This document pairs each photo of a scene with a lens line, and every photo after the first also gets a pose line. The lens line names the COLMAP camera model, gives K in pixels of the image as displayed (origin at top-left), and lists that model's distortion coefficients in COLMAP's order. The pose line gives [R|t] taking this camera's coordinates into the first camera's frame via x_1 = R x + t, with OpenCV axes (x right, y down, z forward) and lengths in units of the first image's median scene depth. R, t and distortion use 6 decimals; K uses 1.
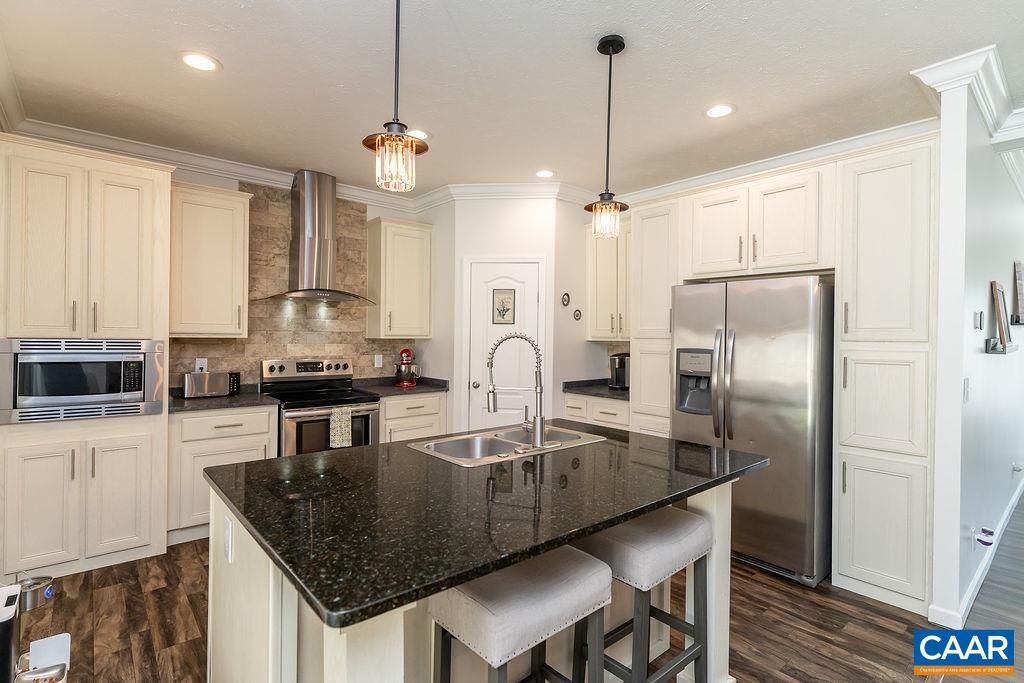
lens RADIAL K [[491.5, 0, 512.0], [0, 491.5, 341.5], [0, 0, 1]] dist [-0.010467, -0.000486]
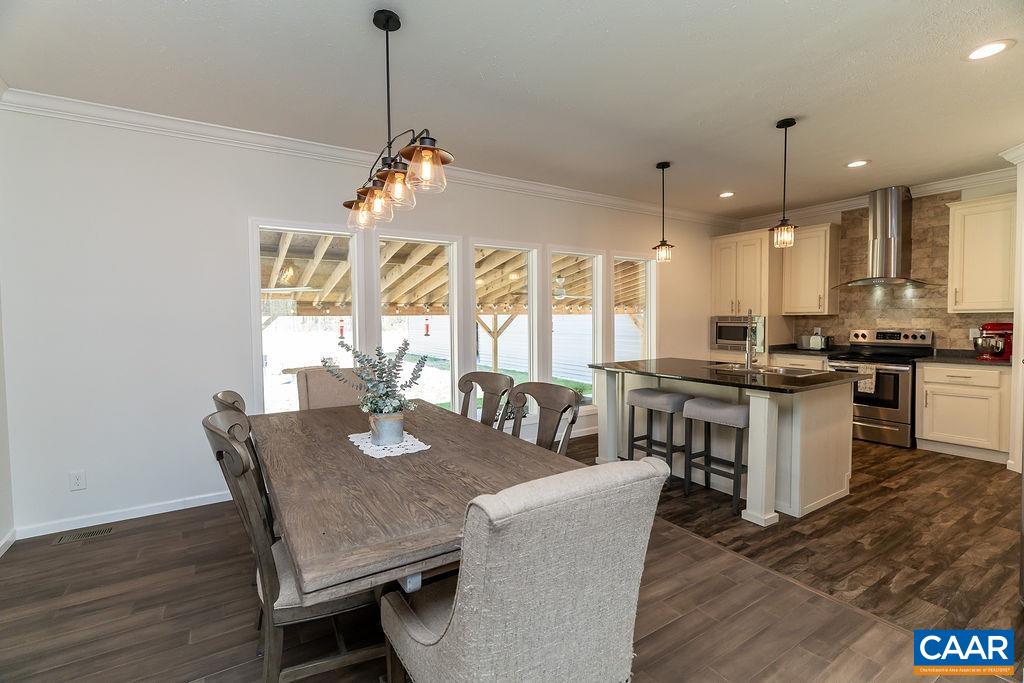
lens RADIAL K [[461.7, 0, 510.7], [0, 461.7, 337.1], [0, 0, 1]] dist [-0.001276, -0.000059]
pose [[-0.146677, 0.030060, -0.988728, 0.978639], [-0.000567, 0.999535, 0.030472, 0.018223], [0.989184, 0.005030, -0.146592, 0.179140]]
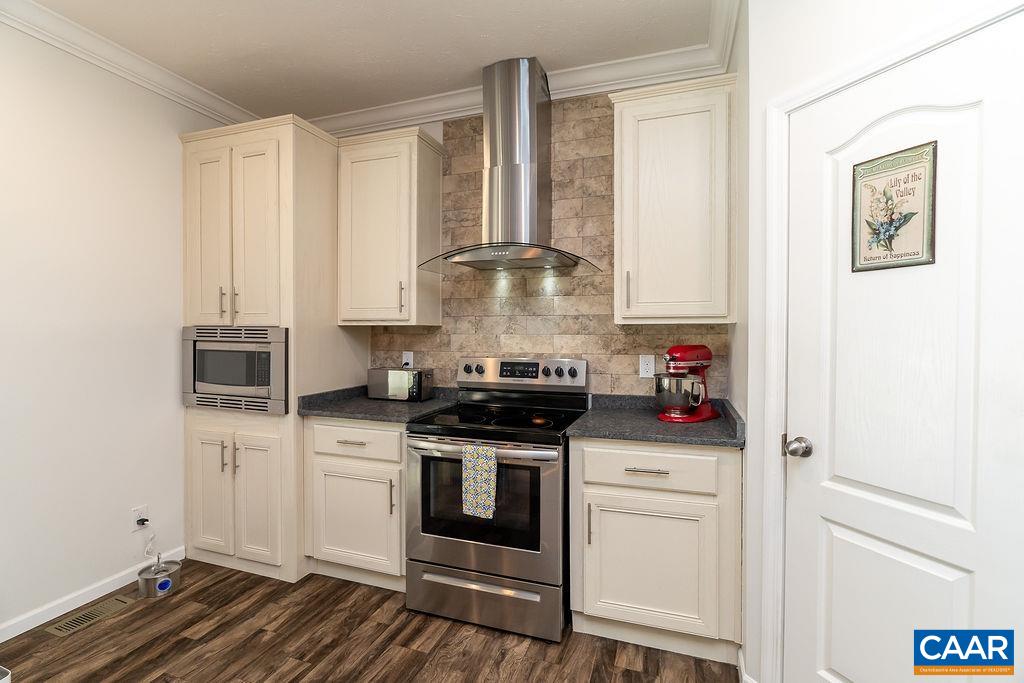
lens RADIAL K [[469.5, 0, 512.0], [0, 469.5, 337.4], [0, 0, 1]] dist [-0.001239, 0.000252]
pose [[0.495039, 0.001003, -0.868870, 0.127880], [-0.004738, 0.999988, -0.001546, 0.009992], [0.868858, 0.004882, 0.495038, 0.692298]]
